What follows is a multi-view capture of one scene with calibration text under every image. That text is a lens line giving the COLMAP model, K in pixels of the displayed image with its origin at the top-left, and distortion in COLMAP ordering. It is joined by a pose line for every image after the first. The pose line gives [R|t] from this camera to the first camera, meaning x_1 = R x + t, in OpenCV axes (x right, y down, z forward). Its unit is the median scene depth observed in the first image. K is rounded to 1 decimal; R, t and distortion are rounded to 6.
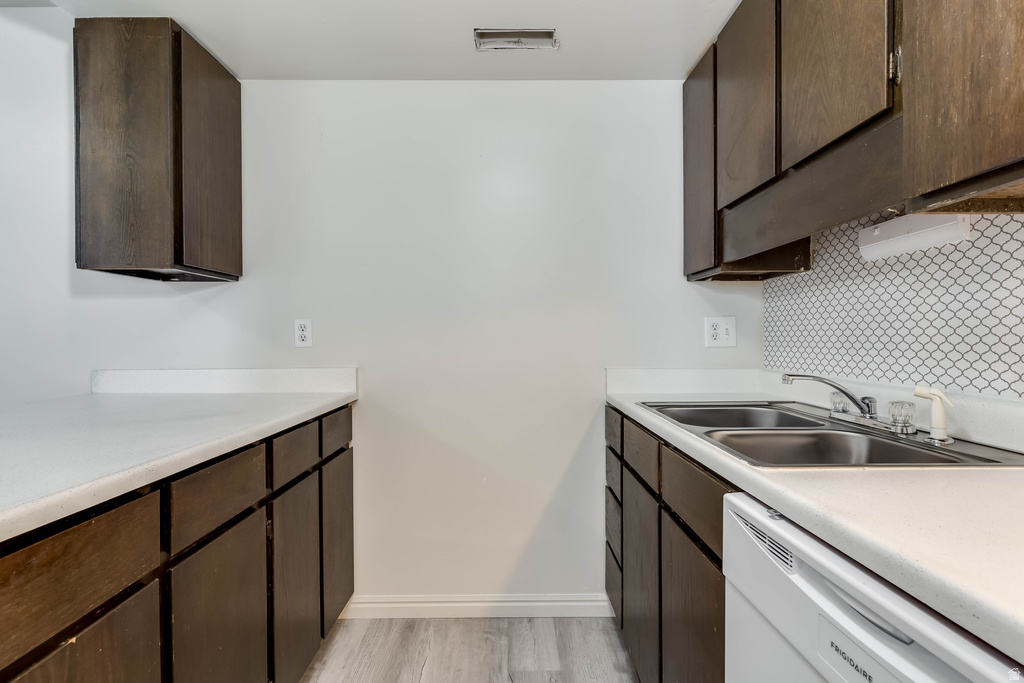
lens RADIAL K [[494.7, 0, 515.1], [0, 494.7, 343.4], [0, 0, 1]] dist [0.003770, -0.000945]
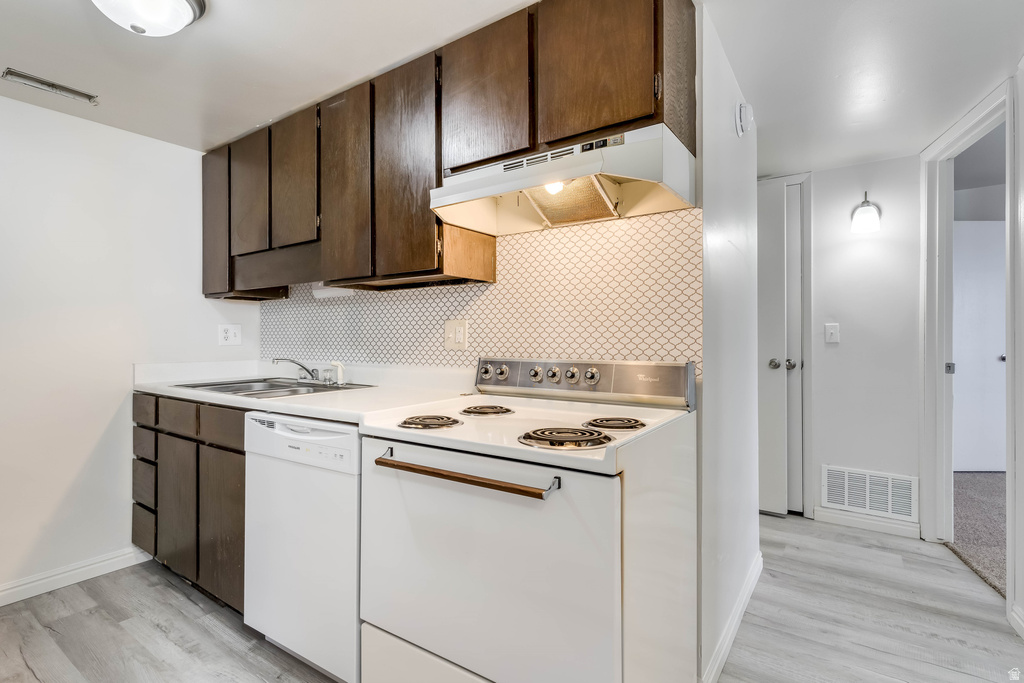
lens RADIAL K [[494.7, 0, 507.7], [0, 494.7, 333.7], [0, 0, 1]] dist [0.003770, -0.000945]
pose [[0.591188, 0.010019, 0.806472, -0.325872], [0.008152, 0.999798, -0.018397, 0.008165], [-0.806493, 0.017450, 0.590987, -0.605350]]
